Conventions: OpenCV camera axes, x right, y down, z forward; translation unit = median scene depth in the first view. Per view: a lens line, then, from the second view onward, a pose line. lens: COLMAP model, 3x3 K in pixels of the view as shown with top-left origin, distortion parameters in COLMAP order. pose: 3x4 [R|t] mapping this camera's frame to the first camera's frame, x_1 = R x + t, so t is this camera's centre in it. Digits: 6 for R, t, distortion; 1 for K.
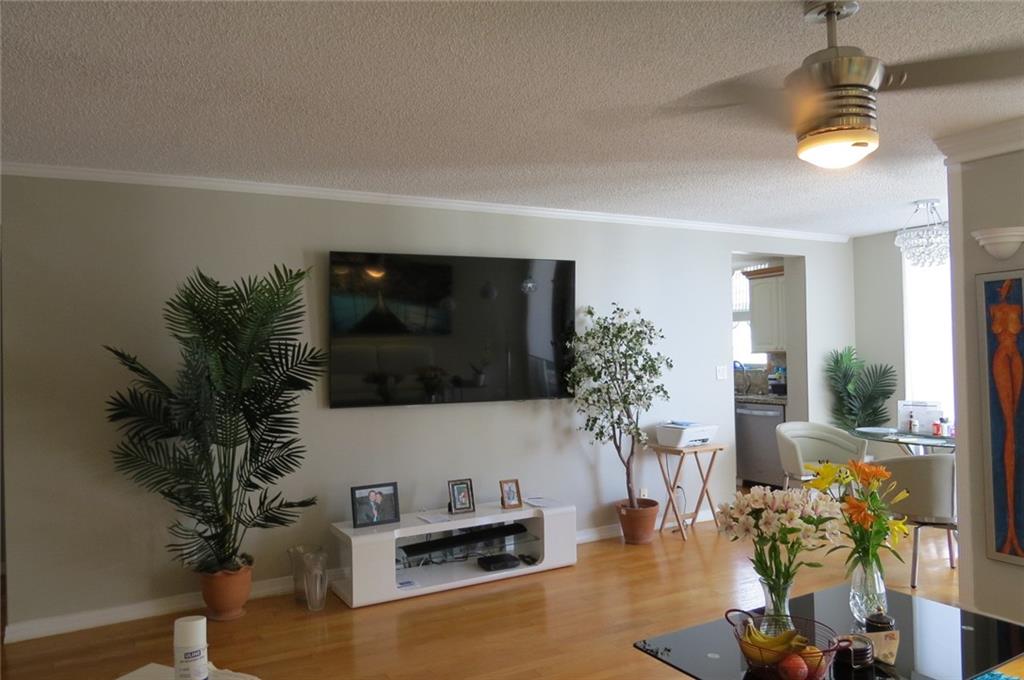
lens RADIAL K [[737.8, 0, 512.9], [0, 737.8, 335.9], [0, 0, 1]] dist [-0.018500, 0.010582]
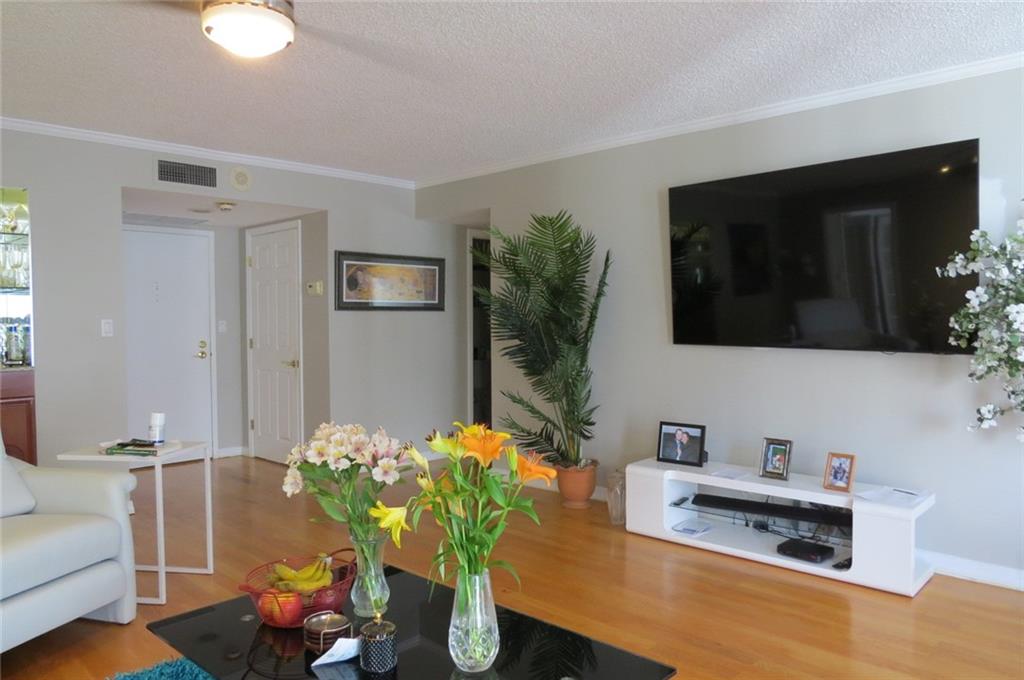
lens RADIAL K [[737.8, 0, 512.9], [0, 737.8, 335.9], [0, 0, 1]] dist [-0.018500, 0.010582]
pose [[0.291131, 0.042490, -0.955739, 0.660811], [0.019334, 0.998548, 0.050282, 0.032761], [0.956488, -0.033117, 0.289887, 0.500391]]
